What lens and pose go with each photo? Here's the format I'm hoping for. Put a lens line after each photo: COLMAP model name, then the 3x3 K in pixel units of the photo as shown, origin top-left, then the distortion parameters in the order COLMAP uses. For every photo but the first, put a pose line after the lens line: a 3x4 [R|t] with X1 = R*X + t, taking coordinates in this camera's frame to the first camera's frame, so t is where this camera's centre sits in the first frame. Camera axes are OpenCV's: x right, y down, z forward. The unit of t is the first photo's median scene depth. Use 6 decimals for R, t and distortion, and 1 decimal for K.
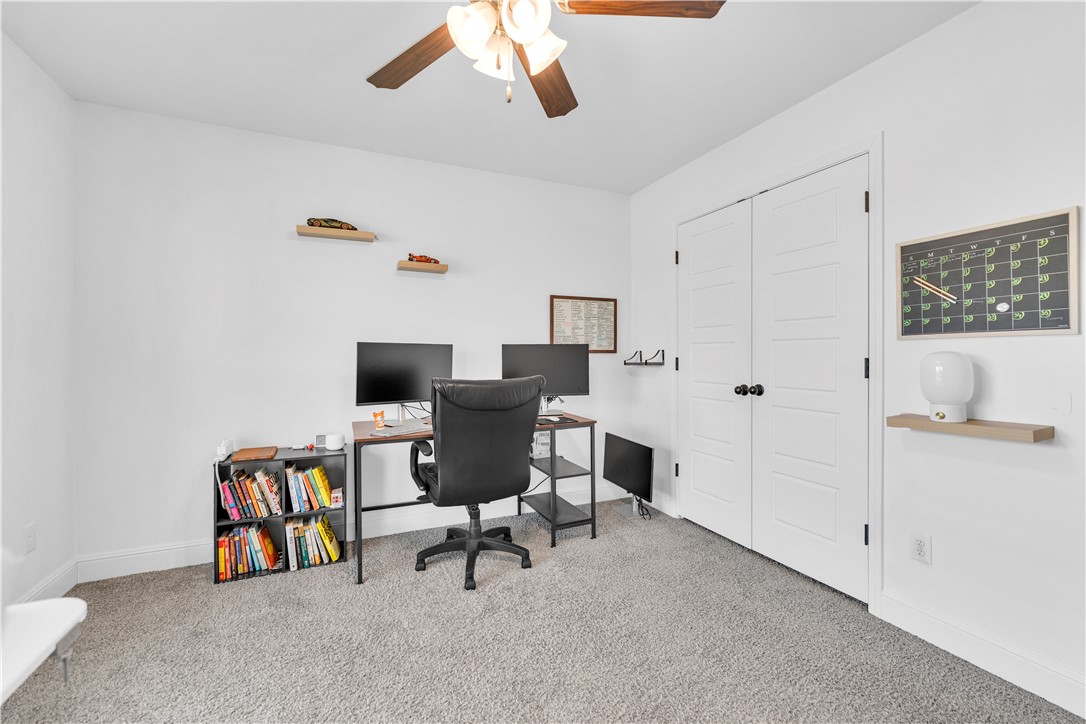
lens RADIAL K [[437.9, 0, 532.4], [0, 437.9, 348.6], [0, 0, 1]] dist [-0.000965, -0.000072]
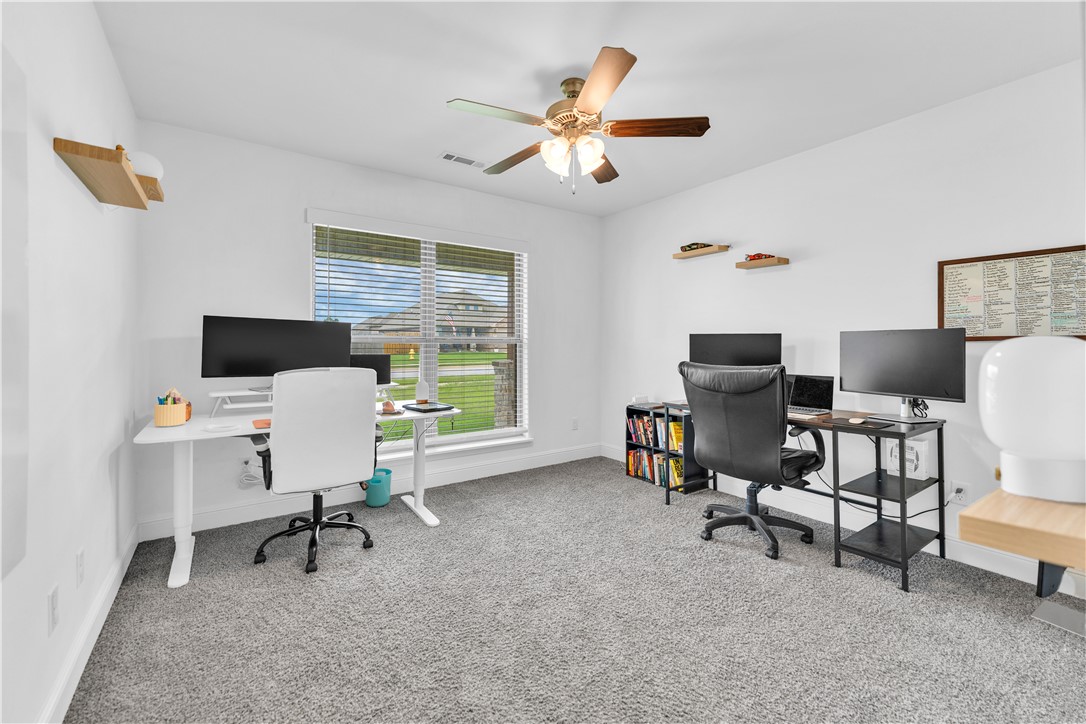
lens RADIAL K [[450.4, 0, 544.8], [0, 450.4, 332.9], [0, 0, 1]] dist [0.000934, 0.000101]
pose [[0.213739, -0.022868, -0.976623, 0.810580], [0.011163, 0.999718, -0.020966, 0.005836], [0.976827, -0.006420, 0.213934, 0.256860]]
